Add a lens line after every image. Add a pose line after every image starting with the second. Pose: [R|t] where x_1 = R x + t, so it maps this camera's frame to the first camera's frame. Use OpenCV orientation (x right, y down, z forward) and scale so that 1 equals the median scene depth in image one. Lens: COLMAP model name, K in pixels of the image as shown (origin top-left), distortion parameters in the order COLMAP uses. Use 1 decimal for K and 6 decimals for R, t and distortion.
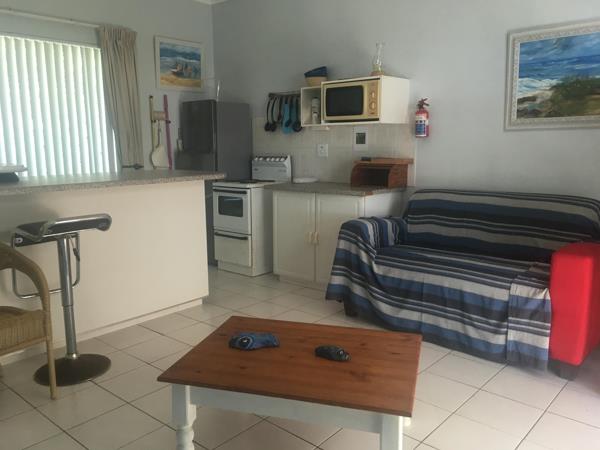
lens RADIAL K [[513.0, 0, 300.0], [0, 513.0, 225.0], [0, 0, 1]] dist [0.062794, -0.015768]
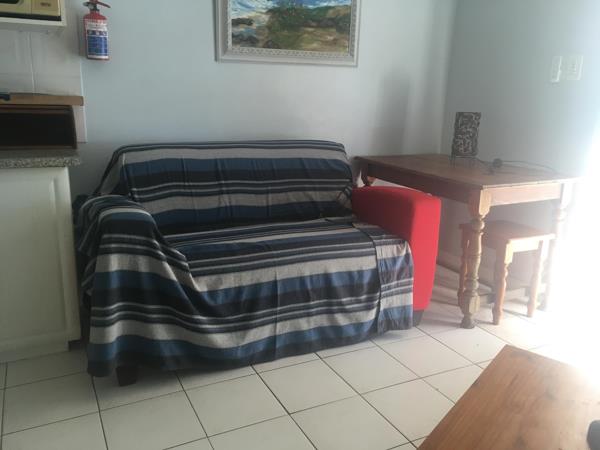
lens RADIAL K [[513.0, 0, 300.0], [0, 513.0, 225.0], [0, 0, 1]] dist [0.062794, -0.015768]
pose [[0.378693, -0.216269, 0.899900, -0.315808], [0.120247, 0.975571, 0.183852, -0.074709], [-0.917677, 0.038587, 0.395448, 0.630965]]
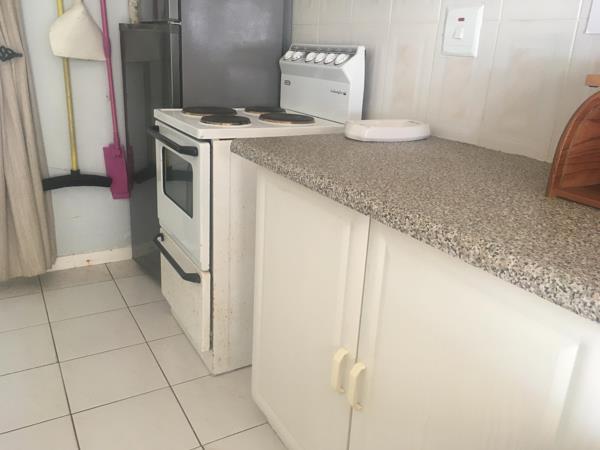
lens RADIAL K [[516.1, 0, 300.0], [0, 516.1, 225.0], [0, 0, 1]] dist [-0.002249, -0.004631]
pose [[0.944877, 0.158856, -0.286309, 0.078944], [-0.111252, 0.978160, 0.175572, -0.109218], [0.307947, -0.134041, 0.941914, 0.937457]]
